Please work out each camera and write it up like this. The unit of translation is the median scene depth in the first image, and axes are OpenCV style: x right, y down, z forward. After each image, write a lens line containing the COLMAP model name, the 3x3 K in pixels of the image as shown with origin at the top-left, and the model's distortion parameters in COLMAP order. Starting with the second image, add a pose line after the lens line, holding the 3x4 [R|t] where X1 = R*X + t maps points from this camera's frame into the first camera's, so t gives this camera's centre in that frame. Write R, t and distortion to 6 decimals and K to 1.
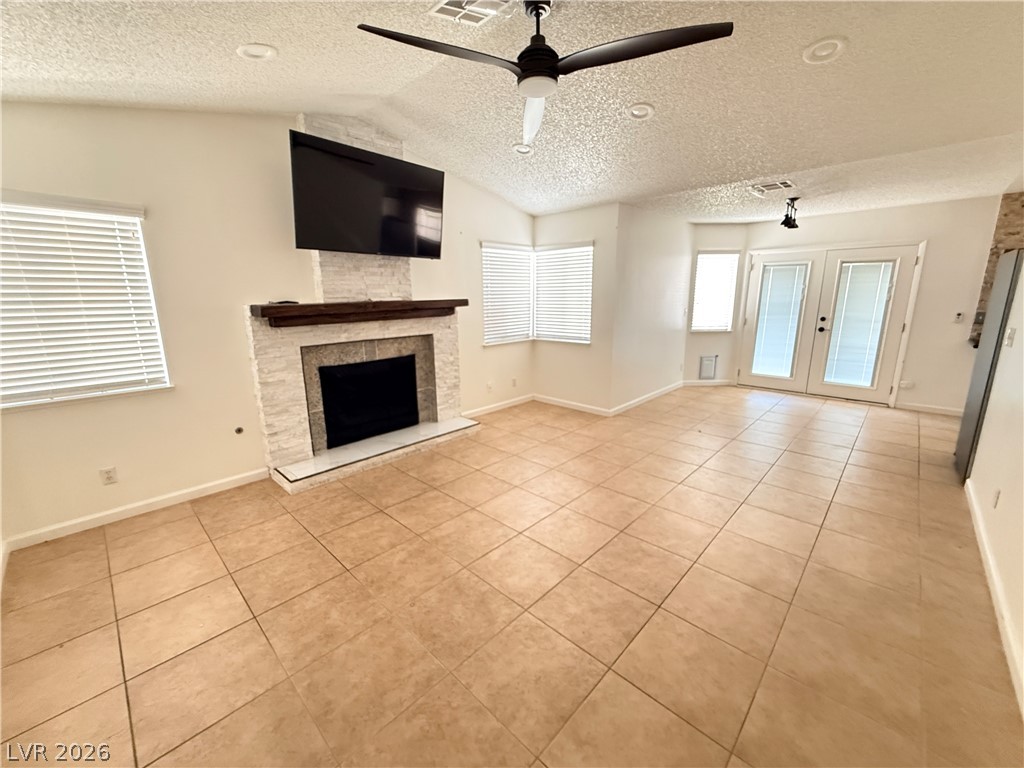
lens RADIAL K [[410.4, 0, 511.8], [0, 410.4, 385.5], [0, 0, 1]] dist [0.001361, -0.000323]
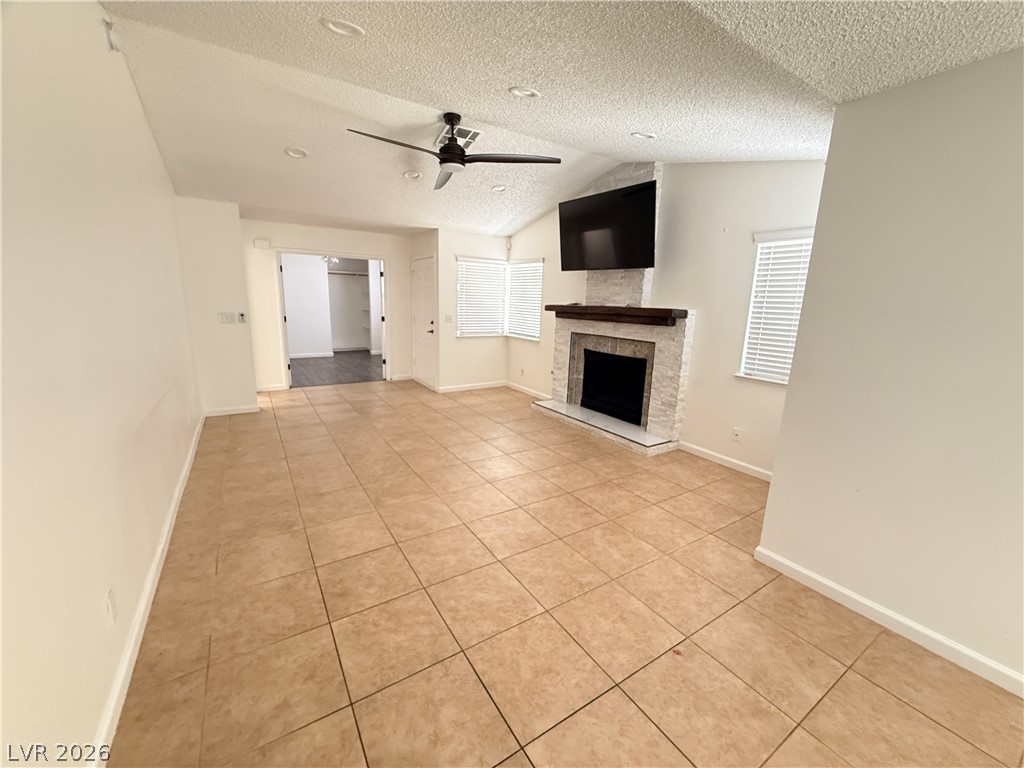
lens RADIAL K [[410.4, 0, 509.5], [0, 410.4, 385.1], [0, 0, 1]] dist [0.001361, -0.000323]
pose [[-0.237643, 0.206840, -0.949075, 0.926781], [-0.239149, 0.934531, 0.263552, -0.224623], [0.941453, 0.289602, -0.172619, 0.944361]]
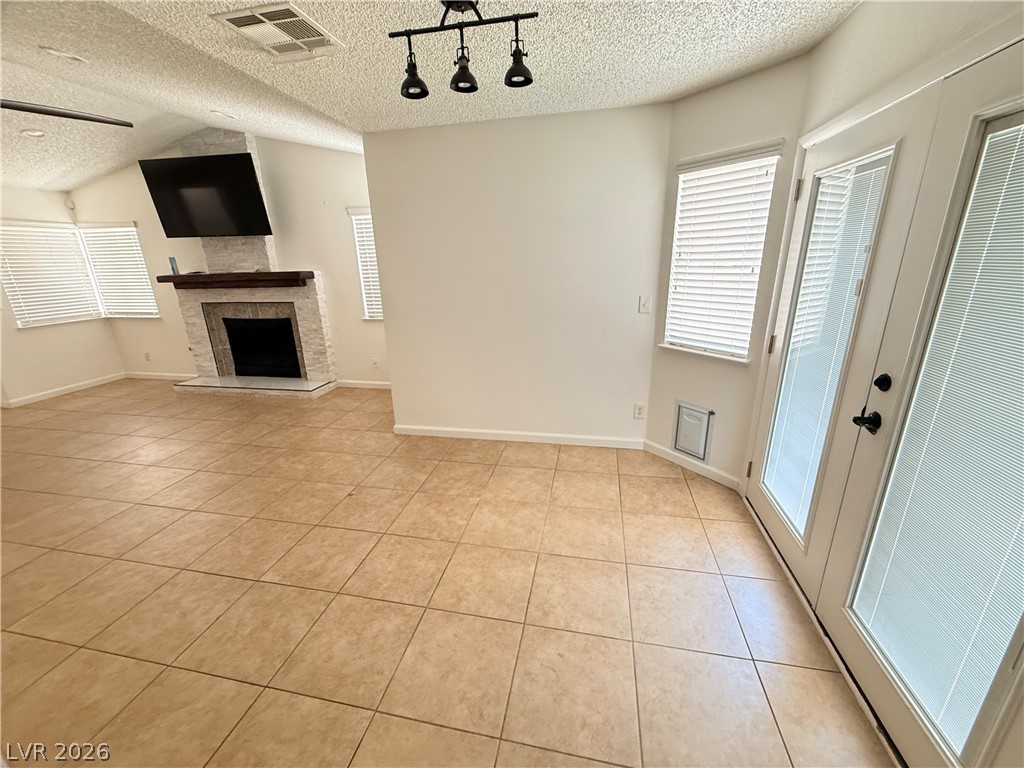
lens RADIAL K [[410.4, 0, 510.6], [0, 410.4, 384.5], [0, 0, 1]] dist [0.001361, -0.000323]
pose [[0.530767, 0.251044, -0.809483, 1.189277], [-0.167183, 0.967368, 0.190389, -0.240411], [0.830865, 0.034279, 0.555418, 0.952654]]
